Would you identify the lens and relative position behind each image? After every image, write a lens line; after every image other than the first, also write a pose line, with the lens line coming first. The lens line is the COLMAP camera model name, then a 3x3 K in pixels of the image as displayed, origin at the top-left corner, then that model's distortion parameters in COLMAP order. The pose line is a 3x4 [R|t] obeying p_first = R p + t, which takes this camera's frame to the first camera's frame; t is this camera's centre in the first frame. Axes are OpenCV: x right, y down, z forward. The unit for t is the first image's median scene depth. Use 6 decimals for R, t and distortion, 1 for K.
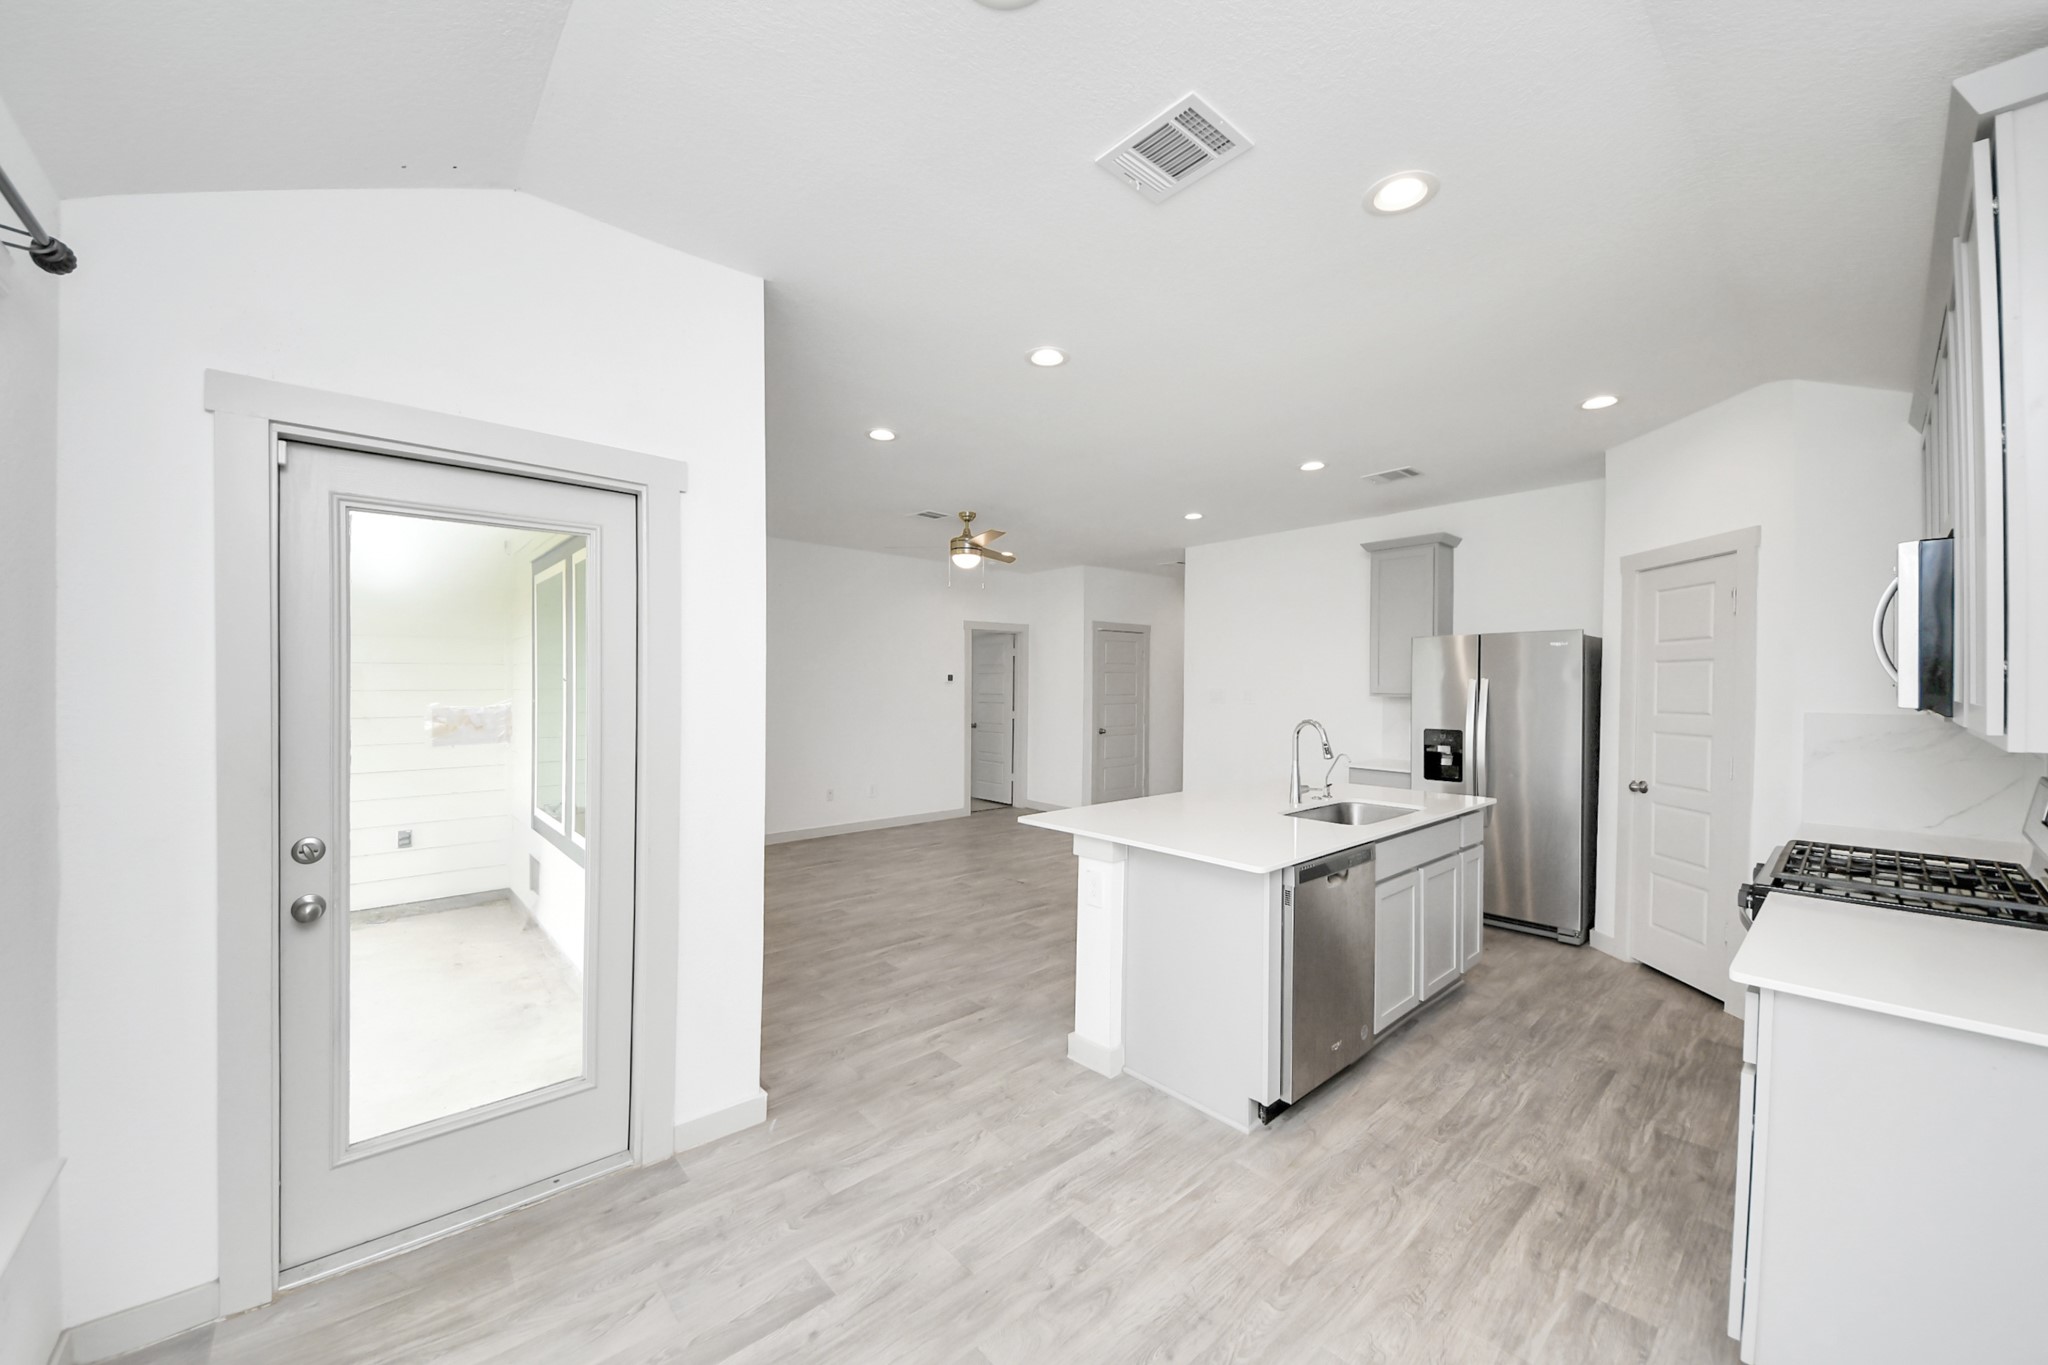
lens RADIAL K [[751.2, 0, 1019.0], [0, 751.2, 692.2], [0, 0, 1]] dist [0.011011, -0.005592]
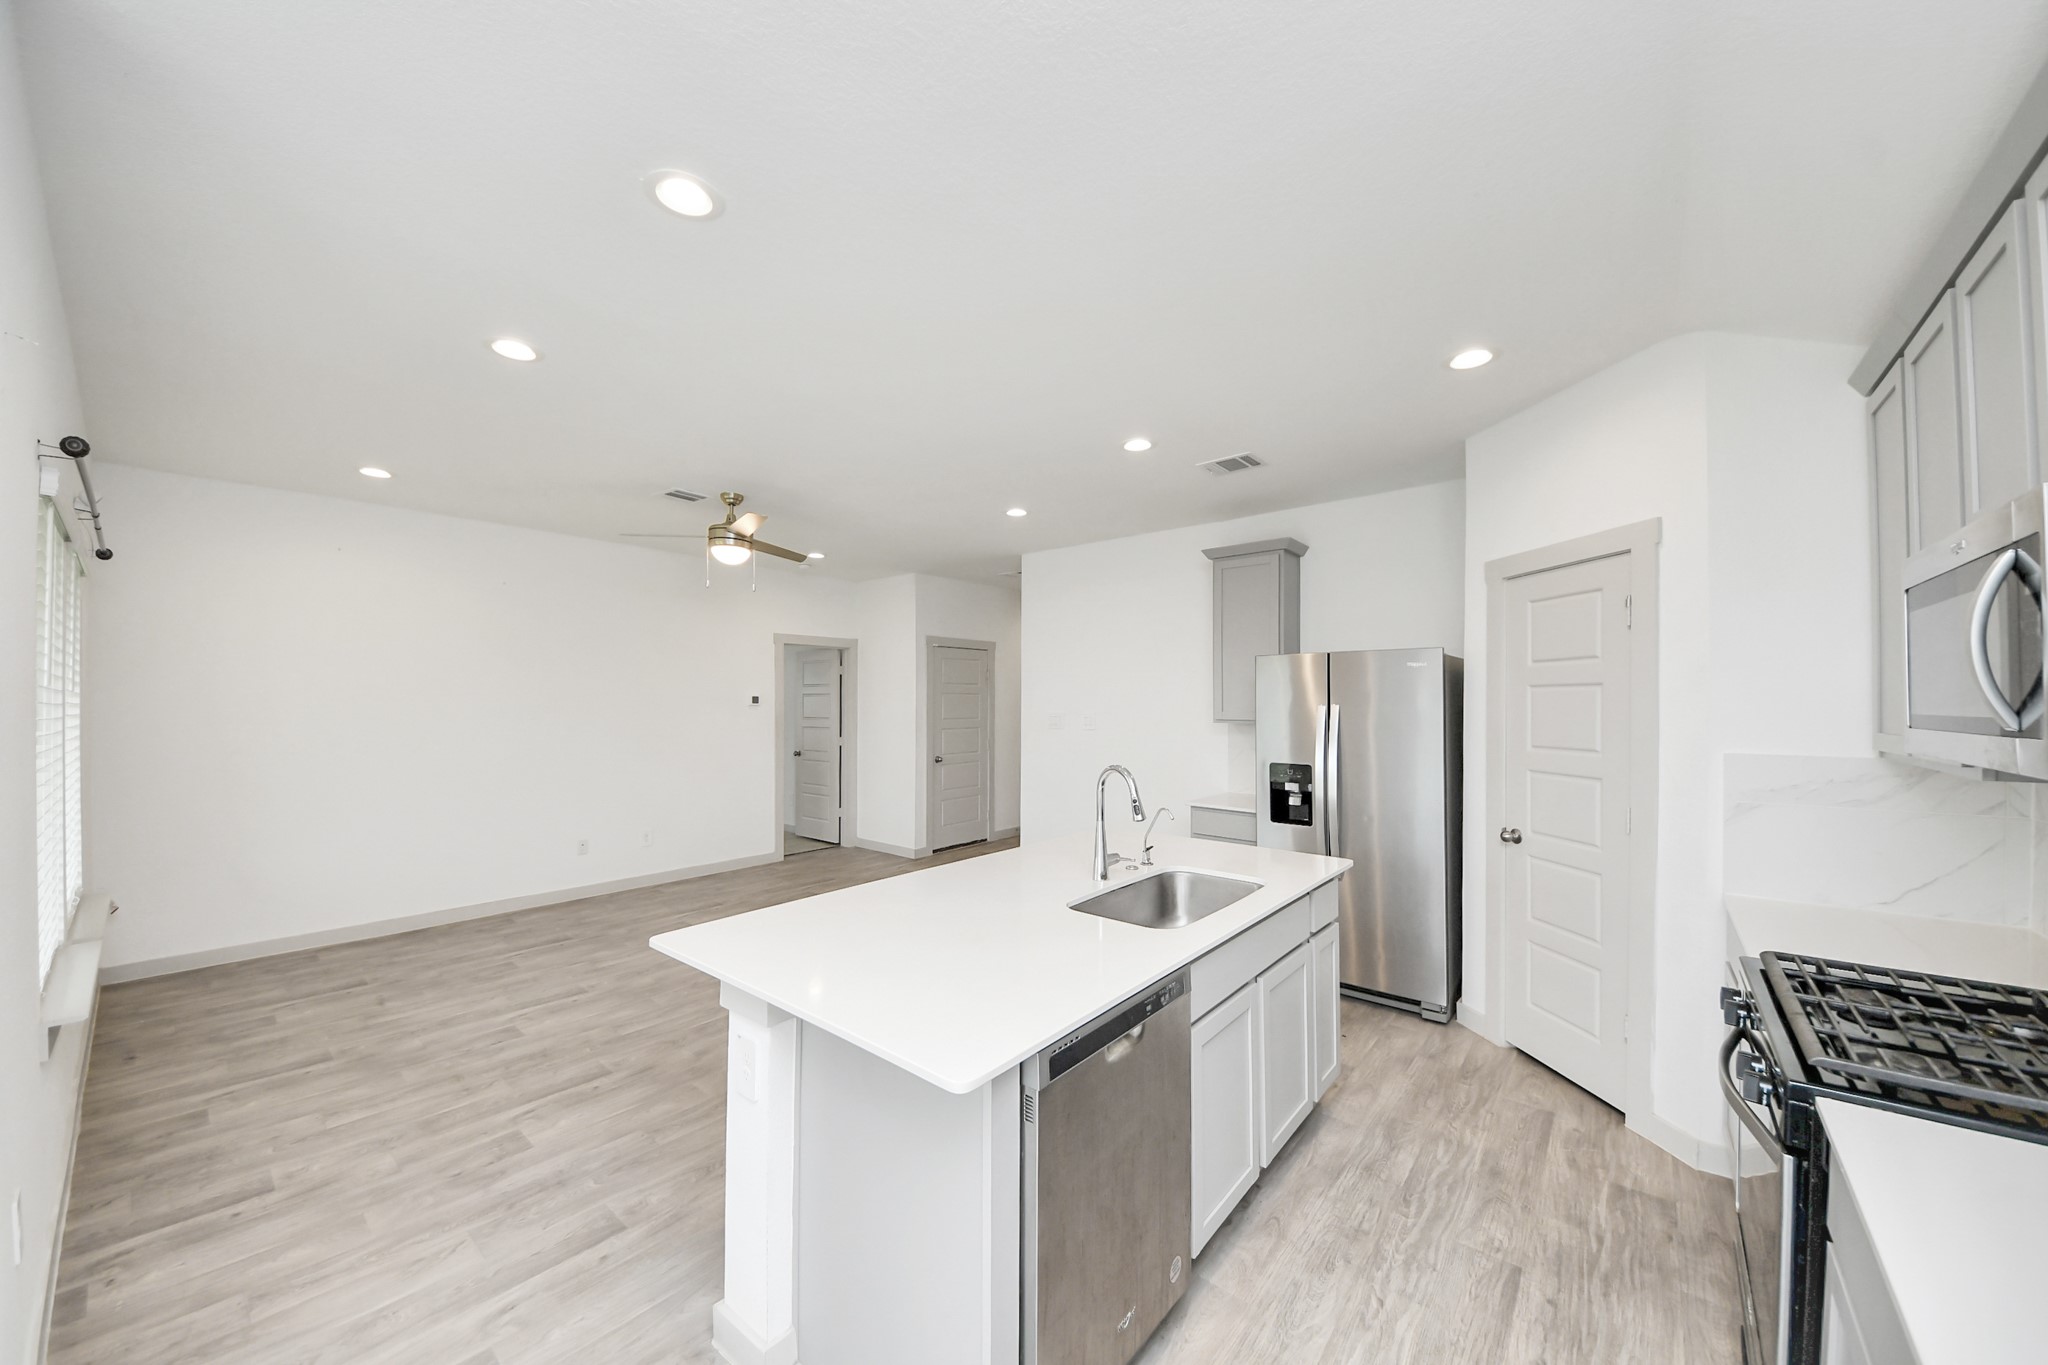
lens RADIAL K [[734.2, 0, 1020.8], [0, 734.2, 686.5], [0, 0, 1]] dist [0.025942, -0.000274]
pose [[0.988542, 0.003395, 0.150905, 0.149436], [0.001281, 0.999522, -0.030881, -0.014284], [-0.150938, 0.030720, 0.988066, 0.243283]]
